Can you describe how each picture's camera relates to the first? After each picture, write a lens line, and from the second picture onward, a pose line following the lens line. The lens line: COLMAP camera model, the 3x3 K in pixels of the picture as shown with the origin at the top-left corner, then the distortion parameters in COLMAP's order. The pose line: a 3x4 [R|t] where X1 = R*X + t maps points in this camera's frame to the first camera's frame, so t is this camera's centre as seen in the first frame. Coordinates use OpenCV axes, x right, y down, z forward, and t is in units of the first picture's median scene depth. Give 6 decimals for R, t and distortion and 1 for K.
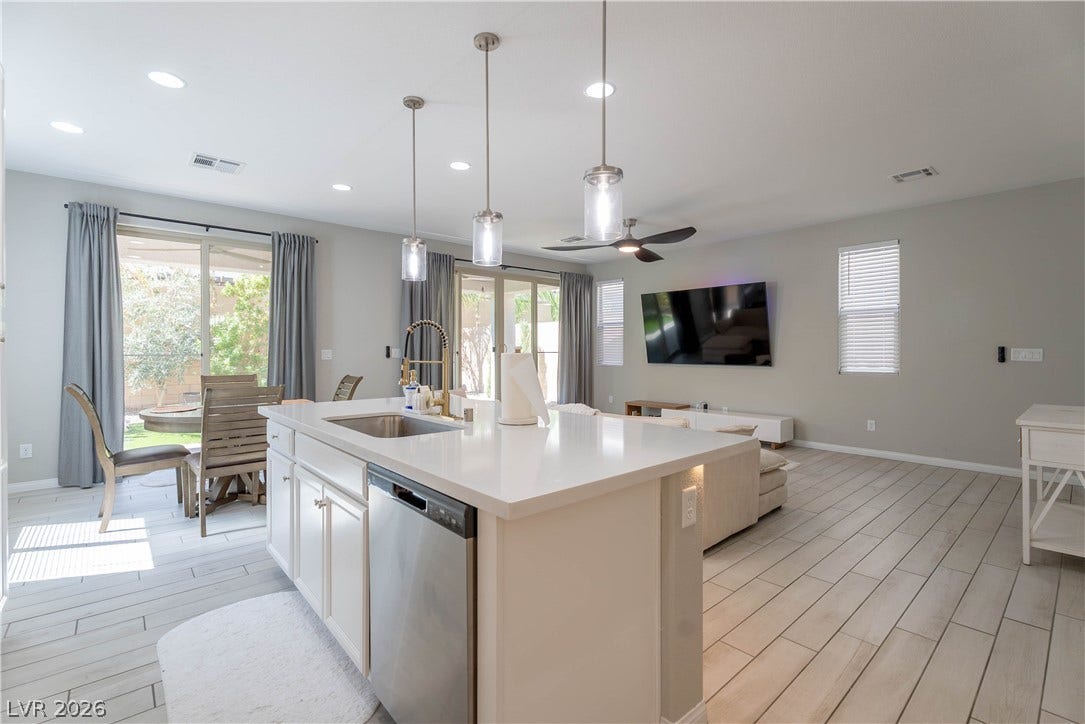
lens RADIAL K [[484.5, 0, 540.8], [0, 484.5, 353.9], [0, 0, 1]] dist [-0.010380, -0.001813]
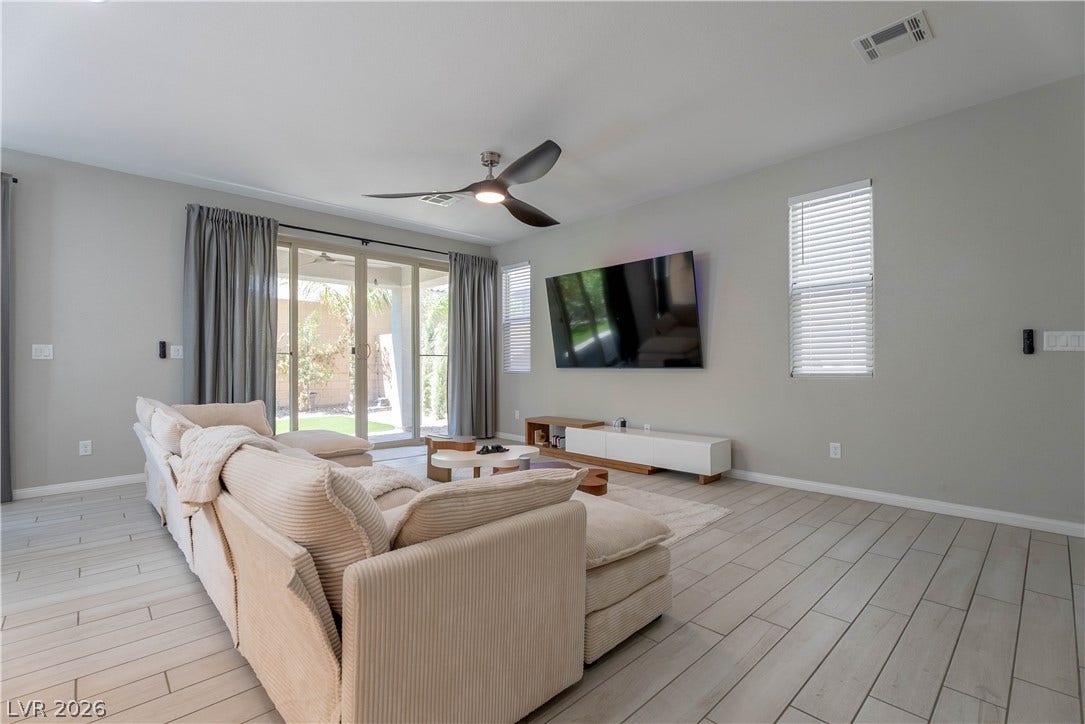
lens RADIAL K [[484.5, 0, 544.0], [0, 484.5, 365.7], [0, 0, 1]] dist [-0.010380, -0.001813]
pose [[0.999081, -0.003810, 0.042690, 0.221369], [0.004163, 0.999958, -0.008203, 0.028565], [-0.042657, 0.008373, 0.999055, 0.301295]]
